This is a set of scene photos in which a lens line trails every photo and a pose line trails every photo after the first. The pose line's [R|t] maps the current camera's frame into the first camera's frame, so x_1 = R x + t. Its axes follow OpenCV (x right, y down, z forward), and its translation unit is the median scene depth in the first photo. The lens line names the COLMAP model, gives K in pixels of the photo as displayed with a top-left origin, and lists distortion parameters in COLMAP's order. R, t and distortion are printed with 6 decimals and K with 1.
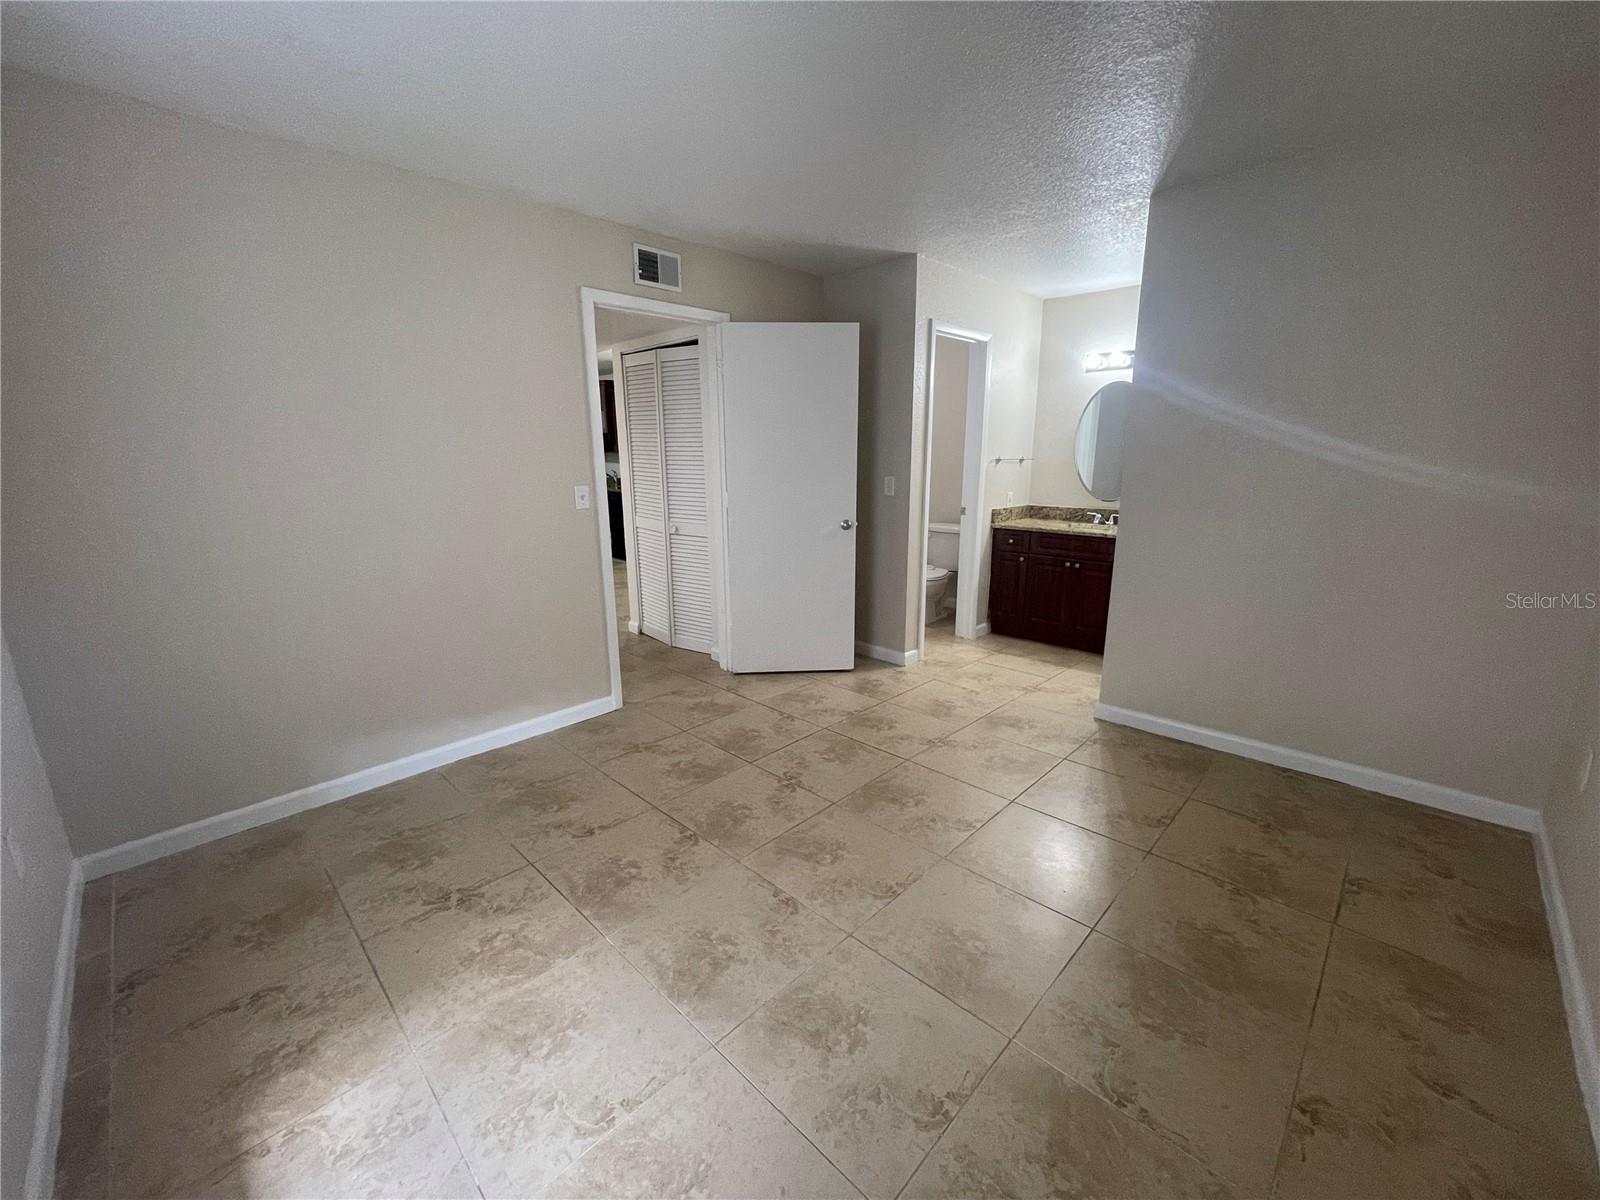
lens RADIAL K [[648.5, 0, 799.1], [0, 648.5, 605.4], [0, 0, 1]] dist [0.001815, 0.000608]
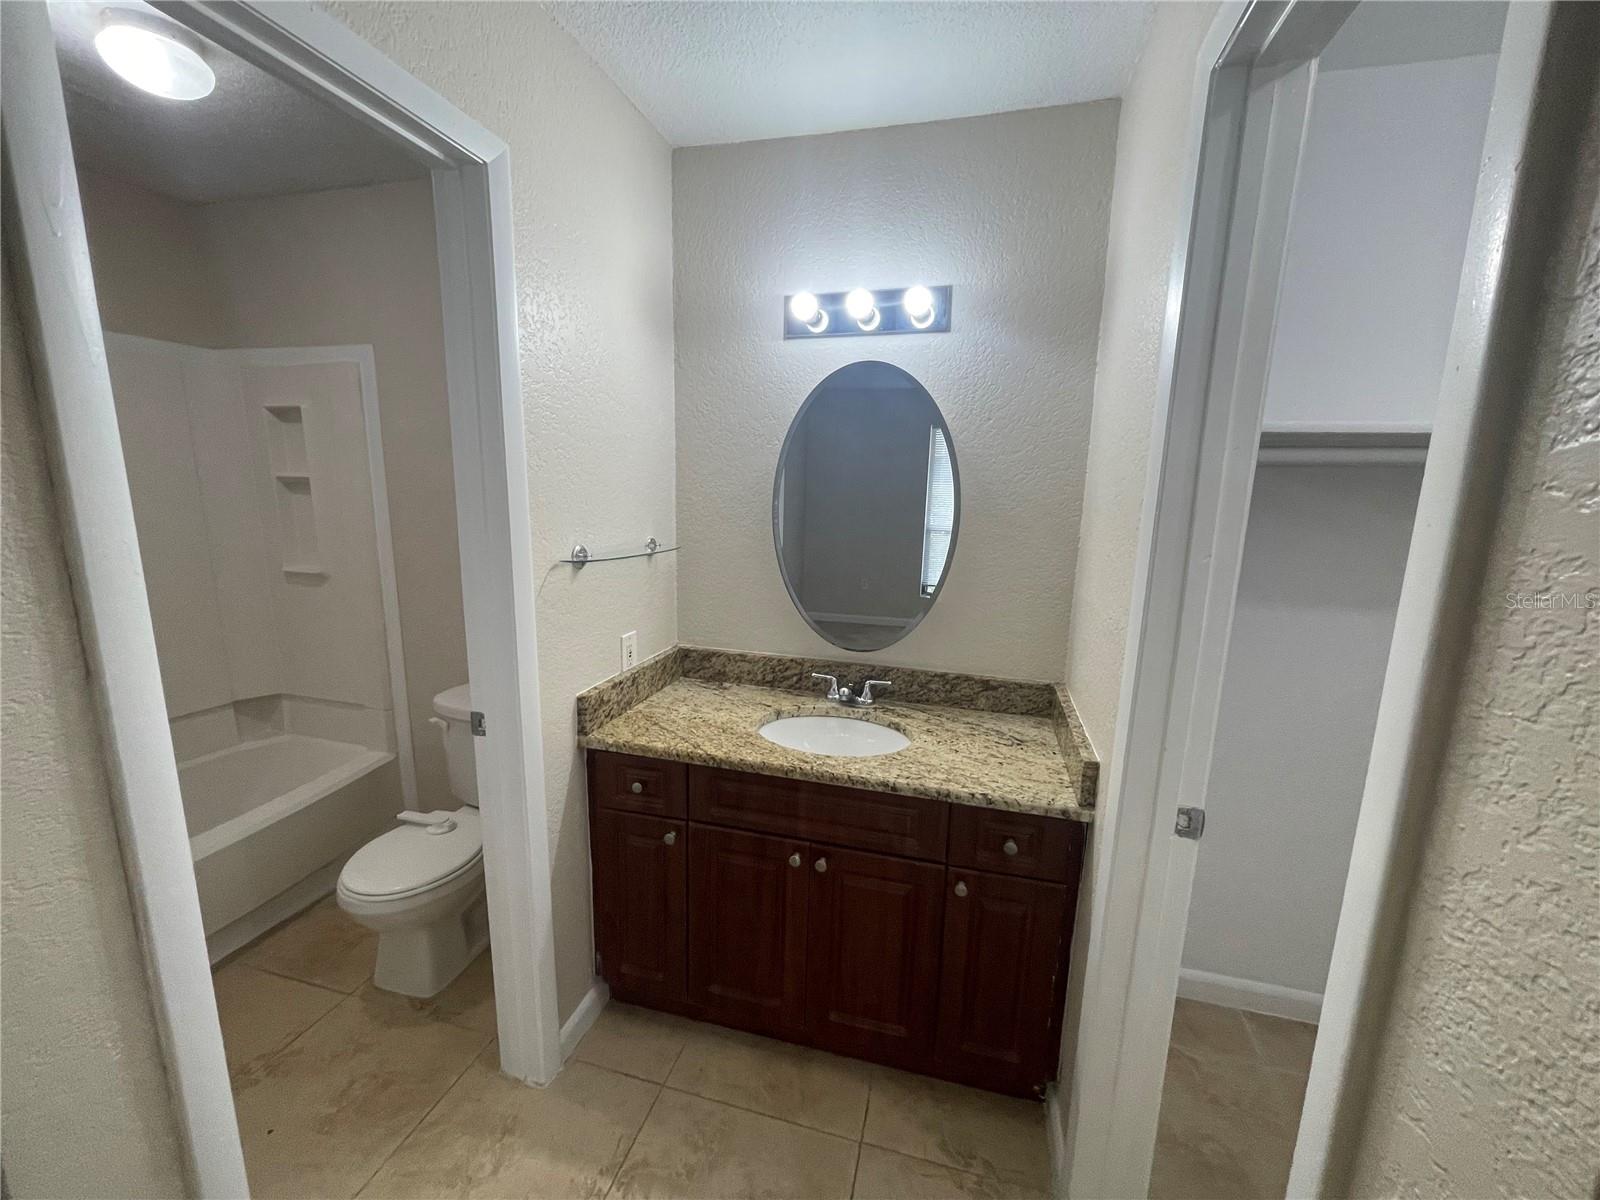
lens RADIAL K [[644.6, 0, 794.7], [0, 644.6, 599.3], [0, 0, 1]] dist [-0.003179, -0.000044]
pose [[0.875429, -0.063044, 0.479217, 0.292737], [0.083995, 0.996215, -0.022383, -0.224439], [-0.475992, 0.059847, 0.877411, 0.786030]]
